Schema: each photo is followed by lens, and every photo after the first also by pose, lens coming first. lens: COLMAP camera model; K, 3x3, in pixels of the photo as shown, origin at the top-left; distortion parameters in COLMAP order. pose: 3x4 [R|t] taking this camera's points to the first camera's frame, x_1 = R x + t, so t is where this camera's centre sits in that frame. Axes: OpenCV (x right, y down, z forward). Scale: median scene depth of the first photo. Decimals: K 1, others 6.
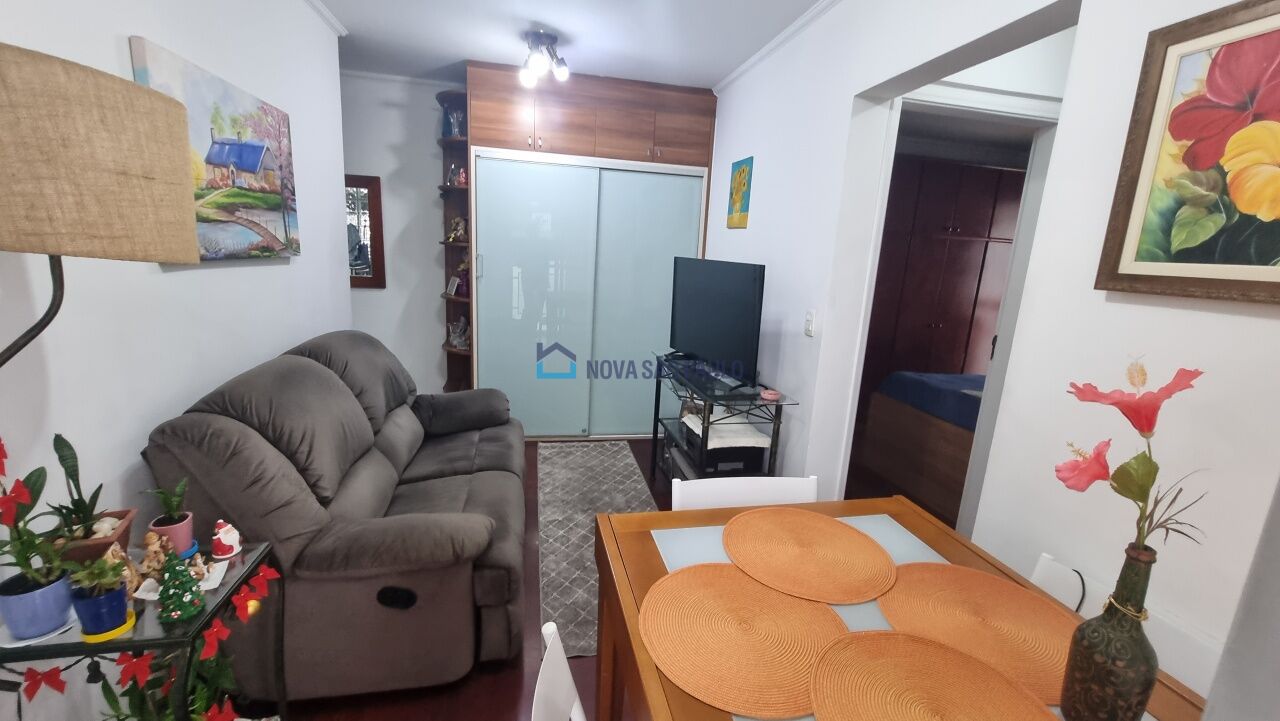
lens RADIAL K [[528.2, 0, 638.3], [0, 528.2, 359.8], [0, 0, 1]] dist [-0.002048, -0.000279]
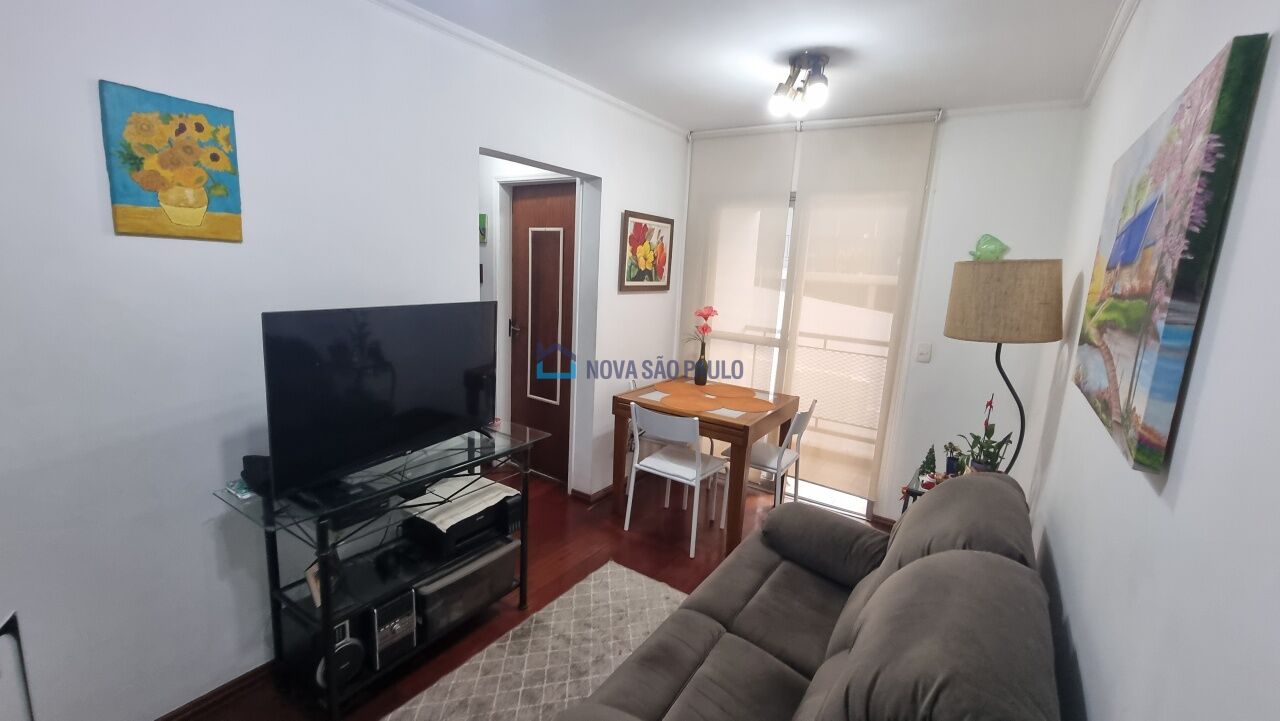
lens RADIAL K [[528.2, 0, 638.7], [0, 528.2, 359.5], [0, 0, 1]] dist [-0.002048, -0.000279]
pose [[-0.690590, -0.216104, 0.690206, -0.867818], [0.061451, 0.933333, 0.353712, -0.539493], [-0.720631, 0.286684, -0.631271, 1.915782]]
